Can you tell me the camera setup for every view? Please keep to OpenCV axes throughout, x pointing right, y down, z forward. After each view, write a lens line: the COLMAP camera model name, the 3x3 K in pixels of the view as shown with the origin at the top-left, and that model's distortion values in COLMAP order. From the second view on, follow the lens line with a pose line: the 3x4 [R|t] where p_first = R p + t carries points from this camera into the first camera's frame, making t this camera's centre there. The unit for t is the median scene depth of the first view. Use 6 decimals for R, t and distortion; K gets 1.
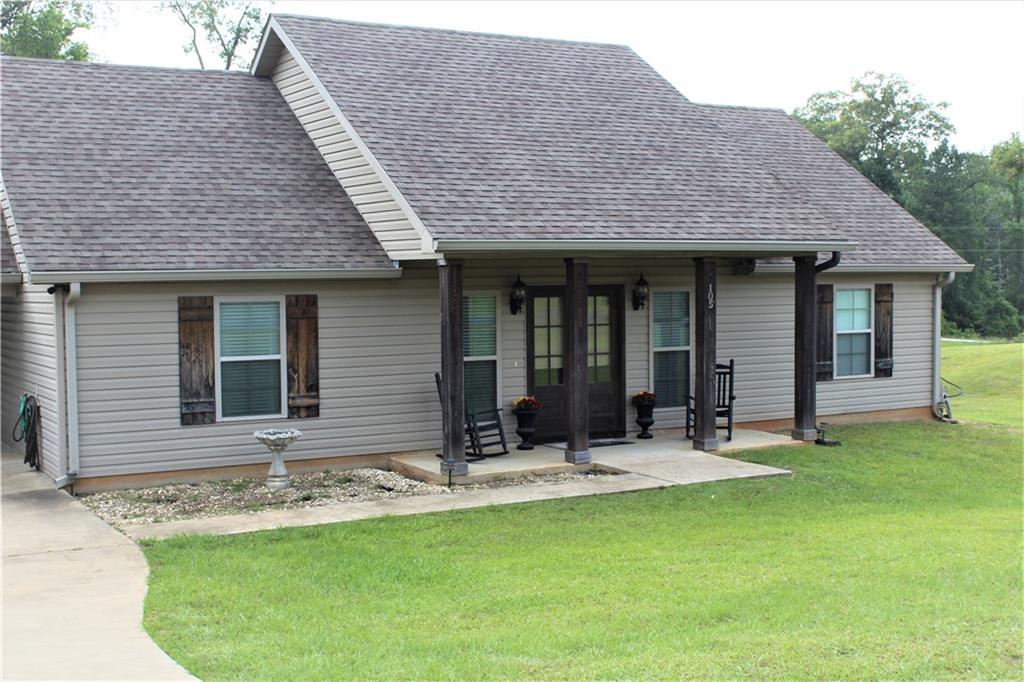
lens RADIAL K [[1310.5, 0, 512.0], [0, 1310.5, 341.0], [0, 0, 1]] dist [-0.017432, -0.026882]
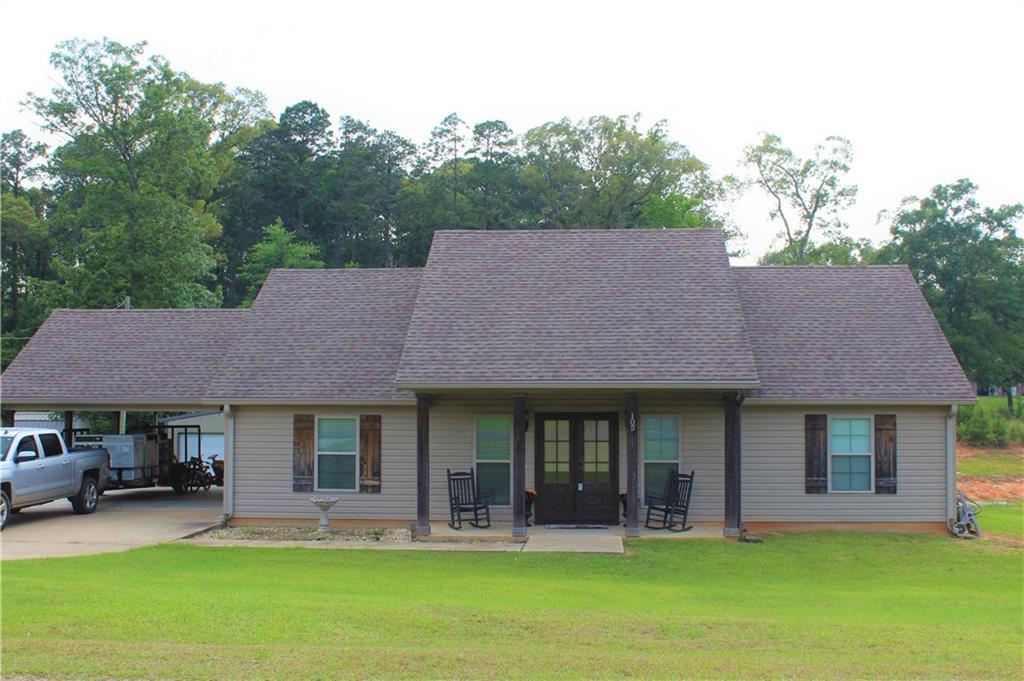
lens RADIAL K [[1145.4, 0, 512.0], [0, 1145.4, 340.5], [0, 0, 1]] dist [-0.136281, 0.217500]
pose [[0.827463, -0.017777, -0.561239, 0.670303], [-0.038288, 0.995386, -0.087977, -0.008616], [0.560214, 0.094286, 0.822964, -0.045291]]
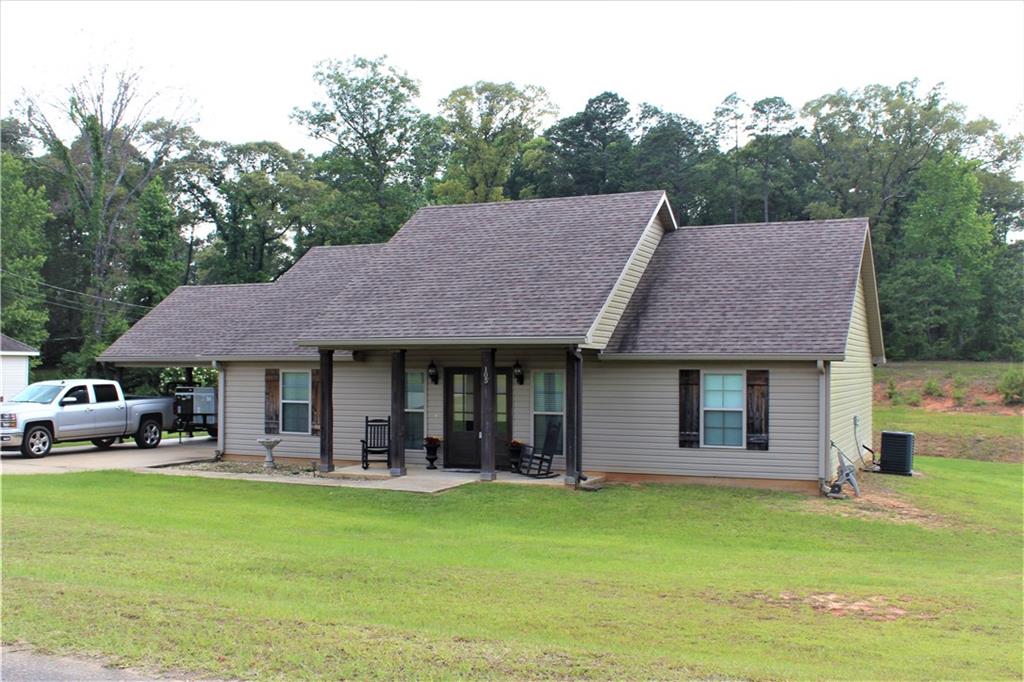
lens RADIAL K [[1049.6, 0, 512.0], [0, 1049.6, 341.0], [0, 0, 1]] dist [-0.098207, 0.008916]
pose [[0.580226, -0.006870, -0.814427, 1.060776], [-0.048513, 0.997897, -0.042980, -0.021833], [0.813010, 0.064449, 0.578672, 0.320433]]
